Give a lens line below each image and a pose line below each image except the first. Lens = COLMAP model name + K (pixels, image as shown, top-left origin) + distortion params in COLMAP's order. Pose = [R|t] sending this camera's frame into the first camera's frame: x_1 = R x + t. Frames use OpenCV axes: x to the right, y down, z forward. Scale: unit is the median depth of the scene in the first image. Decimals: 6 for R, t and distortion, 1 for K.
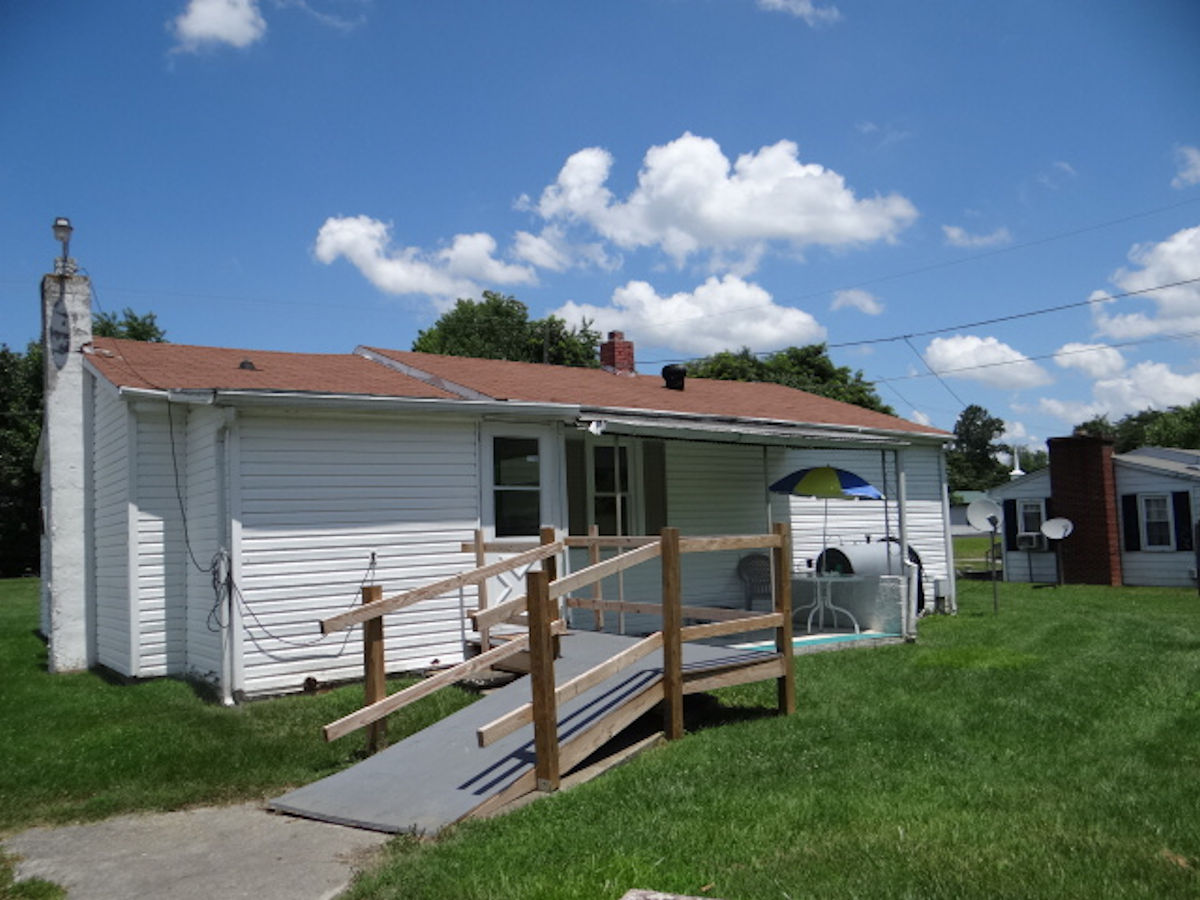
lens RADIAL K [[959.6, 0, 597.4], [0, 959.6, 460.2], [0, 0, 1]] dist [-0.004621, 0.053851]
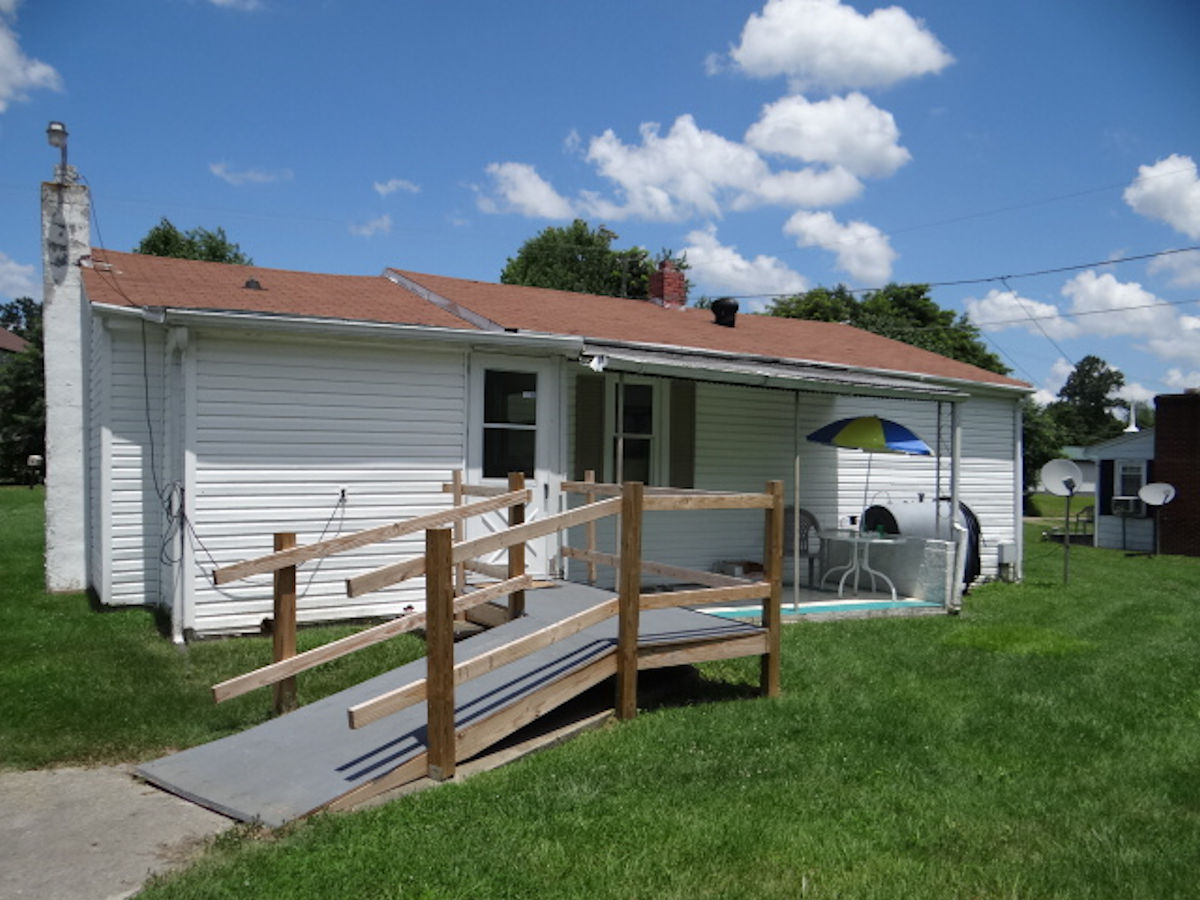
lens RADIAL K [[957.3, 0, 600.0], [0, 957.3, 450.0], [0, 0, 1]] dist [-0.001167, 0.049255]
pose [[0.994110, 0.045900, -0.098178, 0.094642], [-0.040191, 0.997427, 0.059357, -0.006485], [0.100650, -0.055062, 0.993397, 0.094708]]
